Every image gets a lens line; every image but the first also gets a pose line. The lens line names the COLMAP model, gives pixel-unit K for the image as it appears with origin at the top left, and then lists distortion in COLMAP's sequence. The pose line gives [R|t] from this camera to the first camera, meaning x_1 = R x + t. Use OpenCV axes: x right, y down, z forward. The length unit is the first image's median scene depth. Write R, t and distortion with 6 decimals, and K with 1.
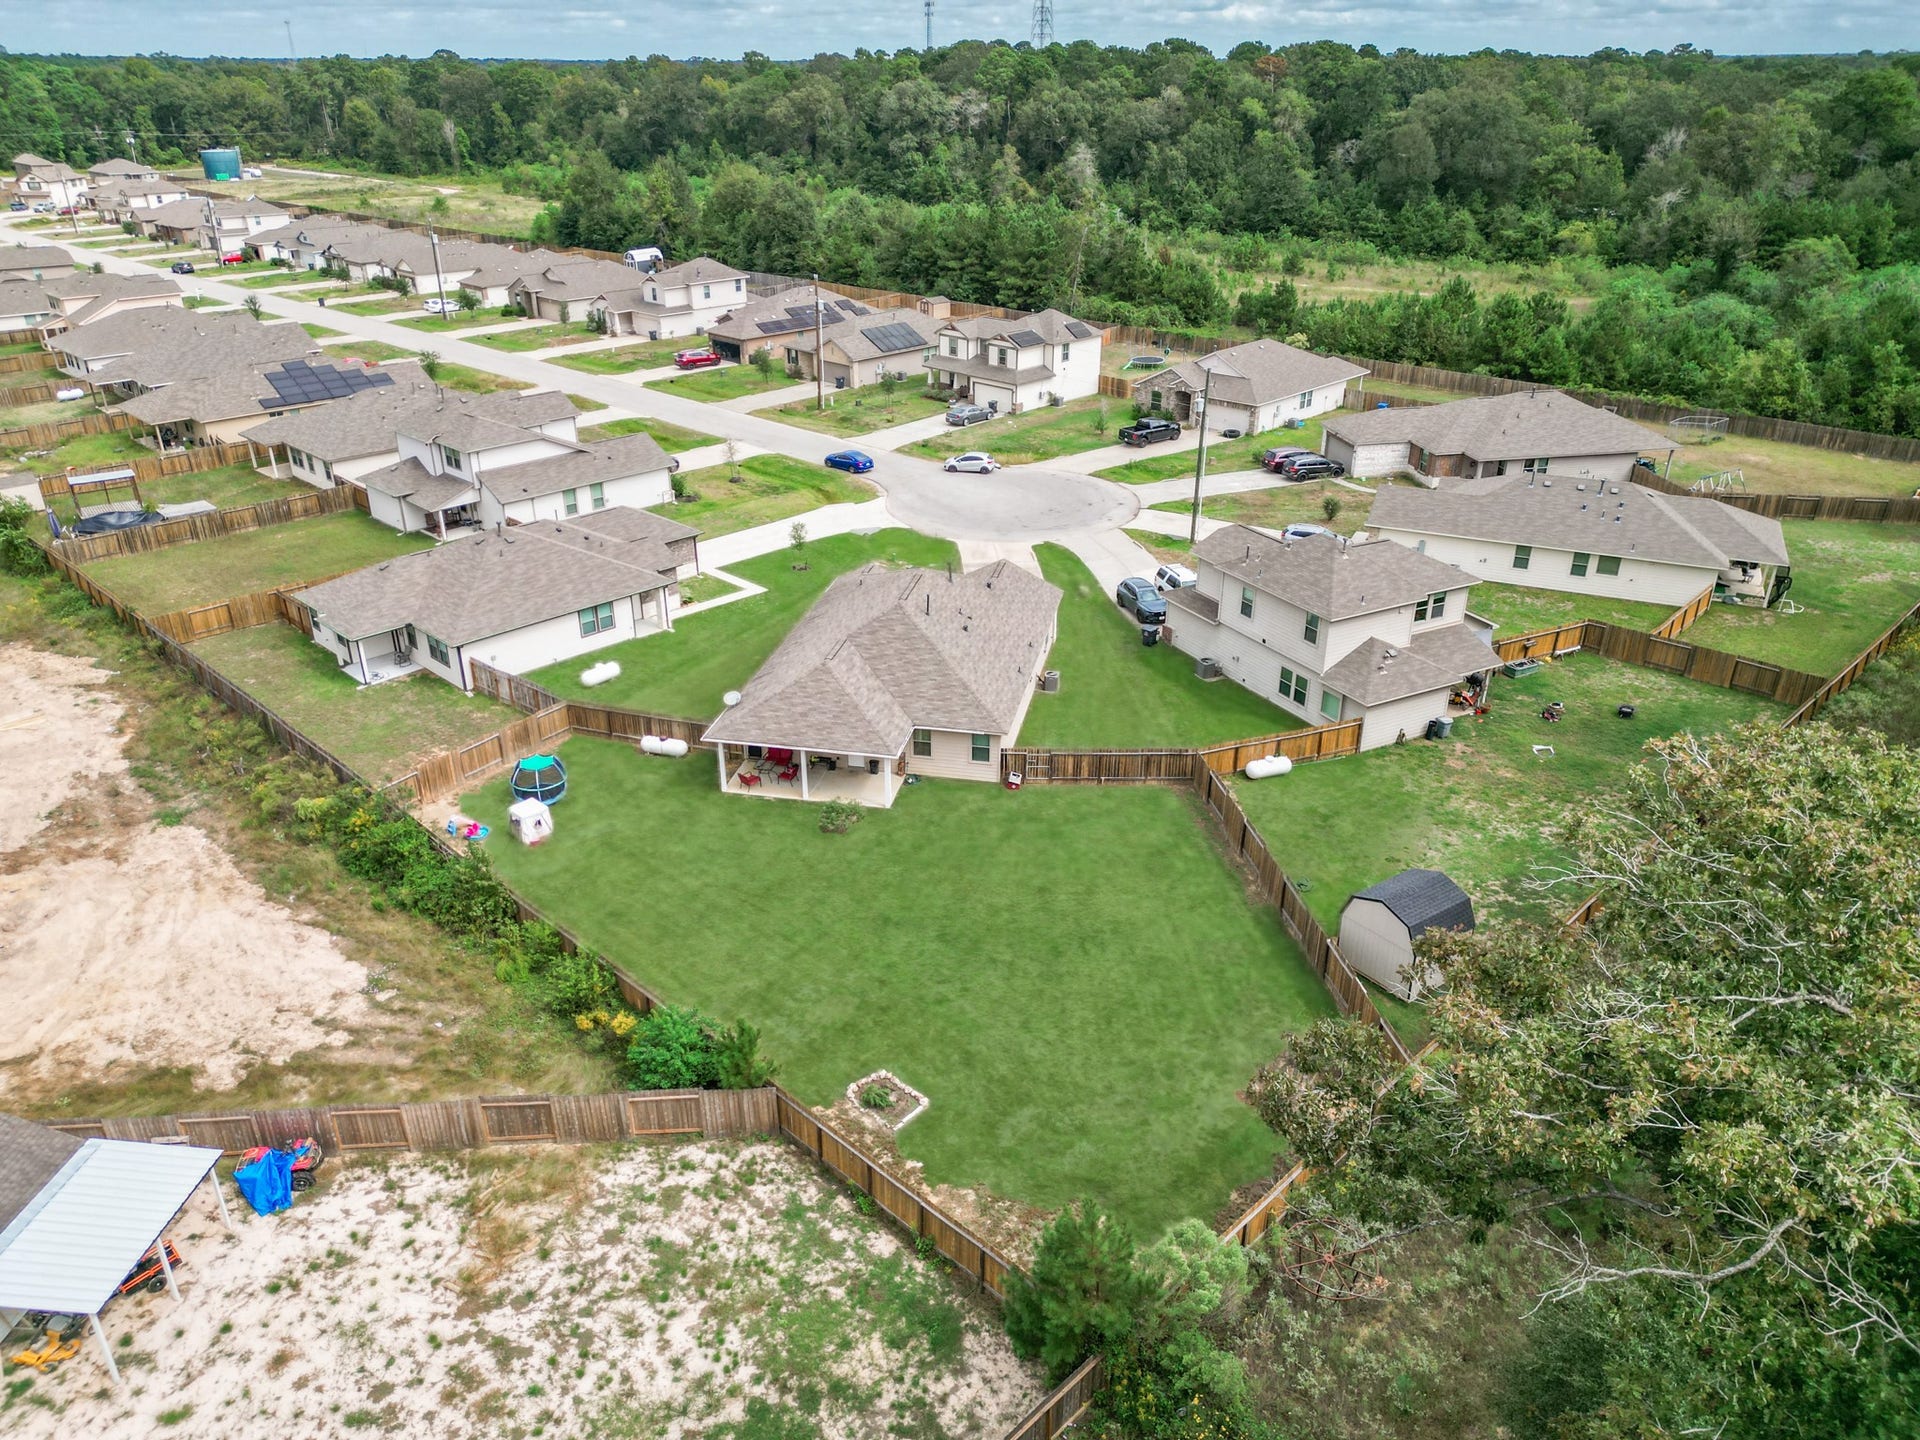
lens RADIAL K [[1328.5, 0, 955.8], [0, 1328.5, 737.9], [0, 0, 1]] dist [0.056107, -0.051589]
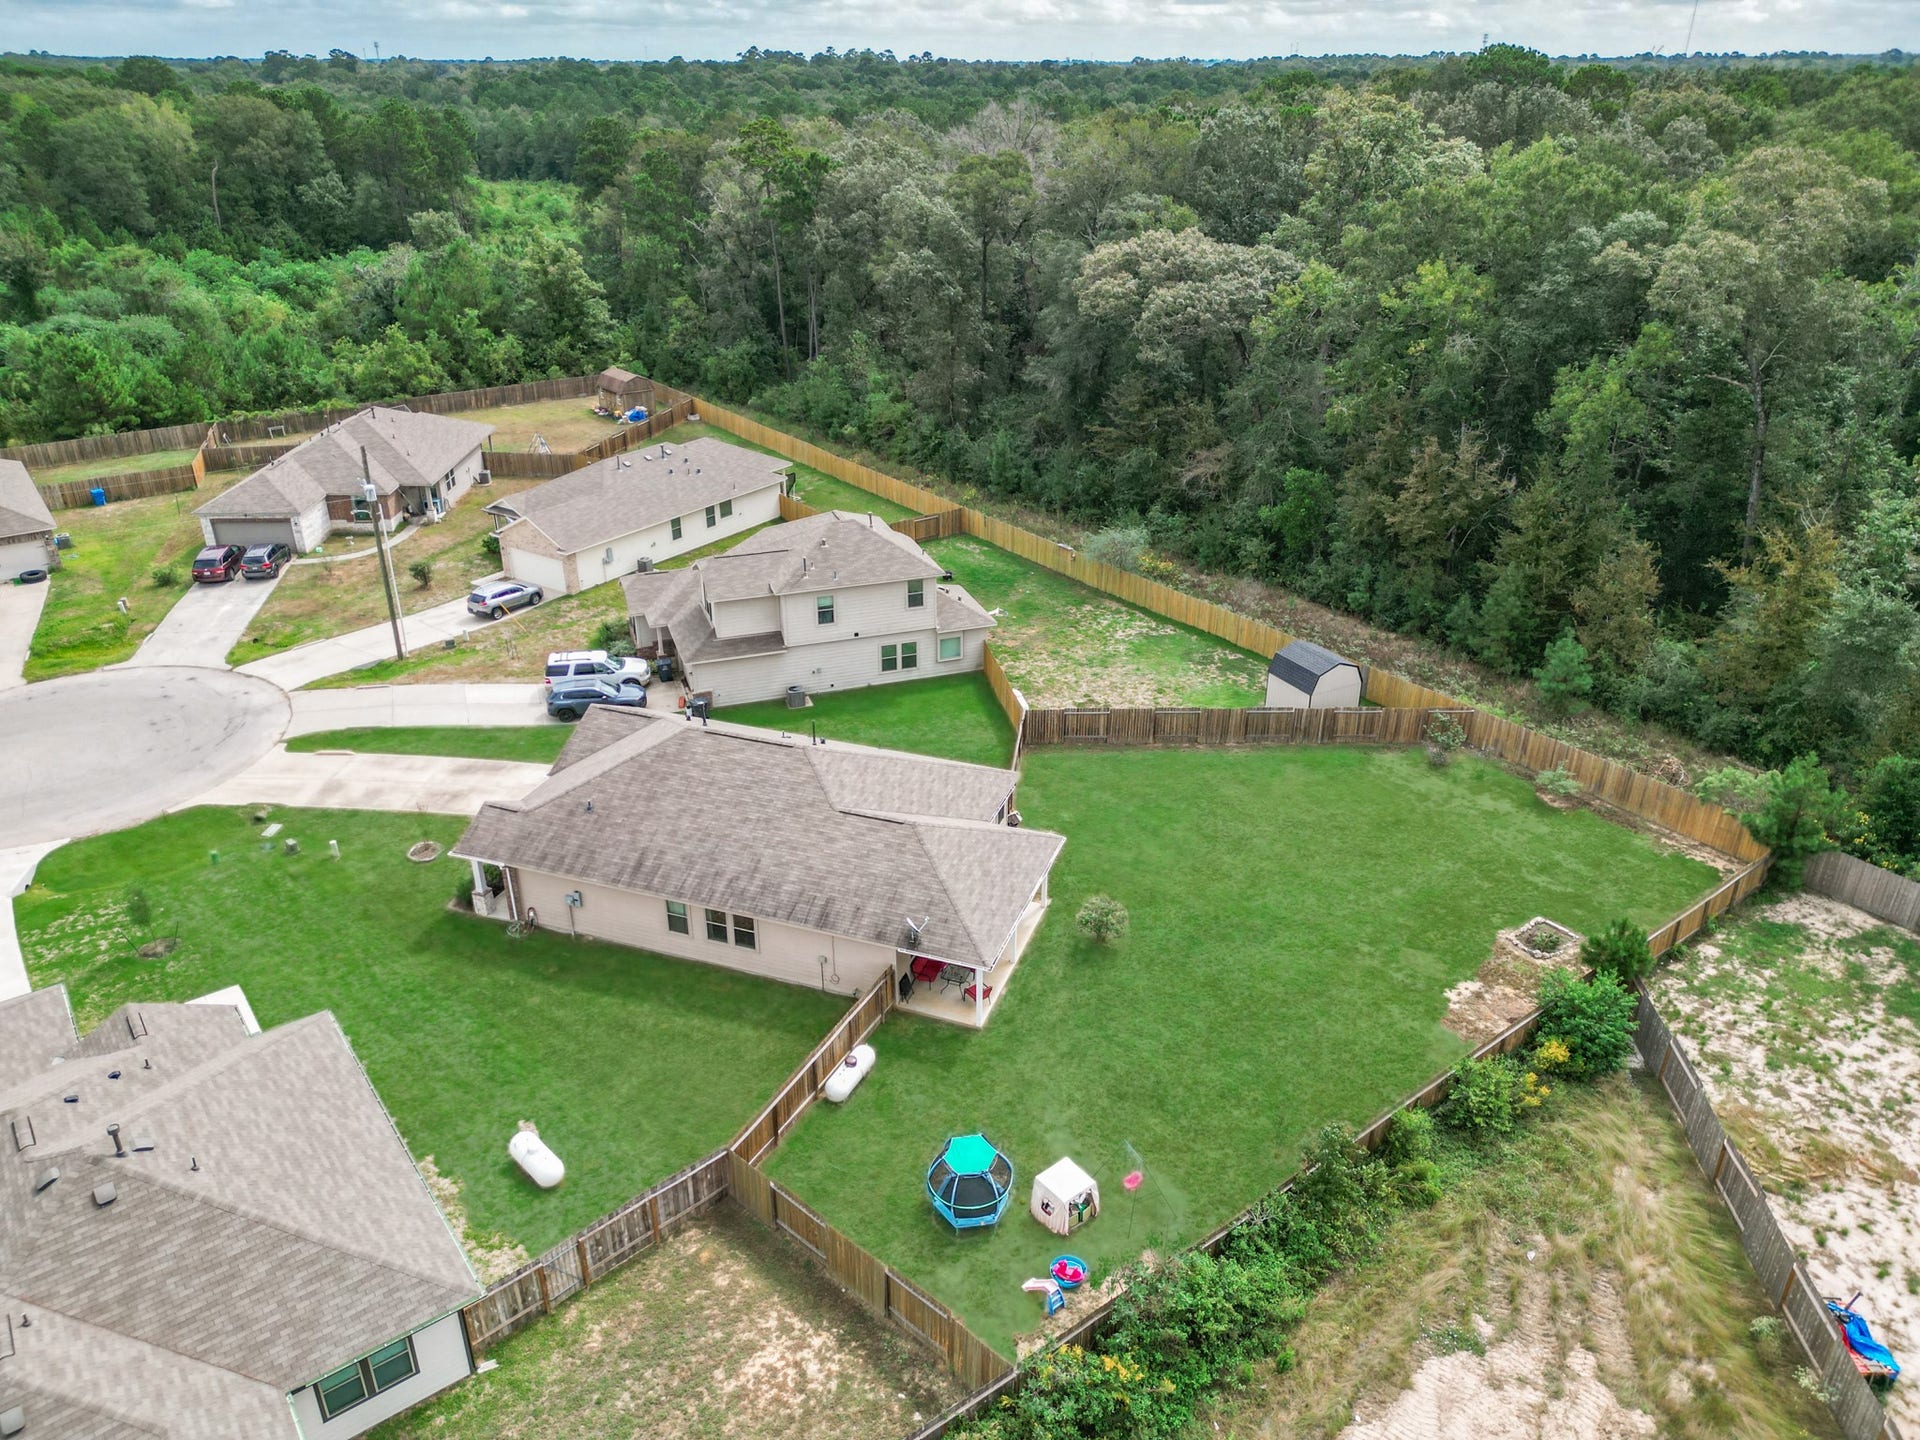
lens RADIAL K [[1328.5, 0, 969.3], [0, 1328.5, 713.6], [0, 0, 1]] dist [0.056107, -0.051589]
pose [[0.146603, -0.427448, 0.892074, -0.457305], [0.442822, 0.834768, 0.327216, -0.210953], [-0.884543, 0.347059, 0.311663, 0.421815]]
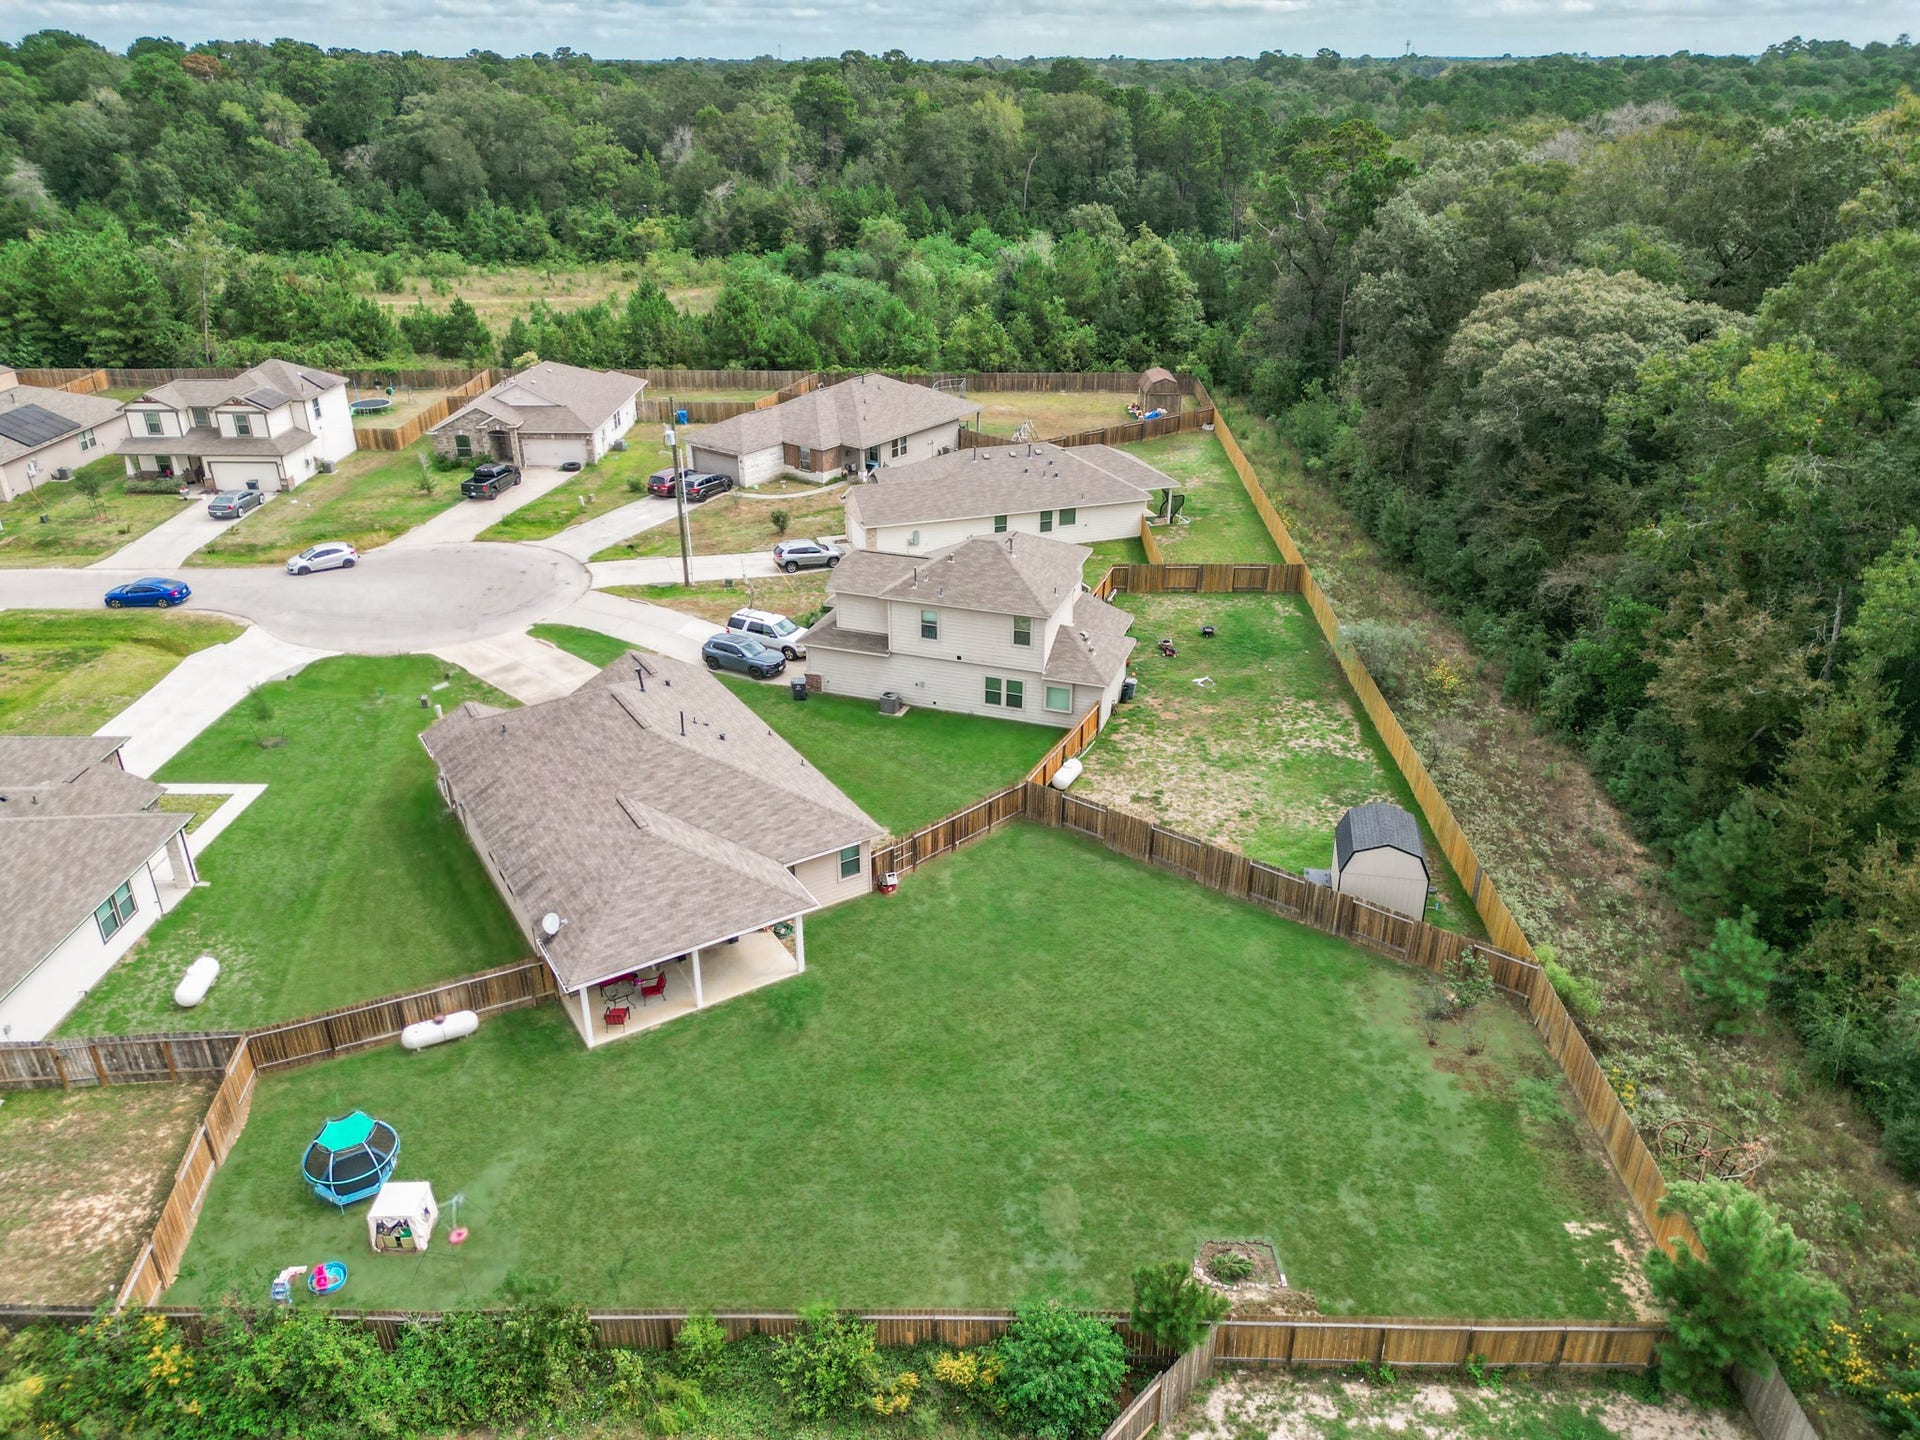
lens RADIAL K [[1328.5, 0, 964.4], [0, 1328.5, 724.6], [0, 0, 1]] dist [0.056107, -0.051589]
pose [[0.726781, -0.302222, 0.616807, -0.253598], [0.307756, 0.946096, 0.100940, -0.082495], [-0.614064, 0.116465, 0.780616, 0.164681]]
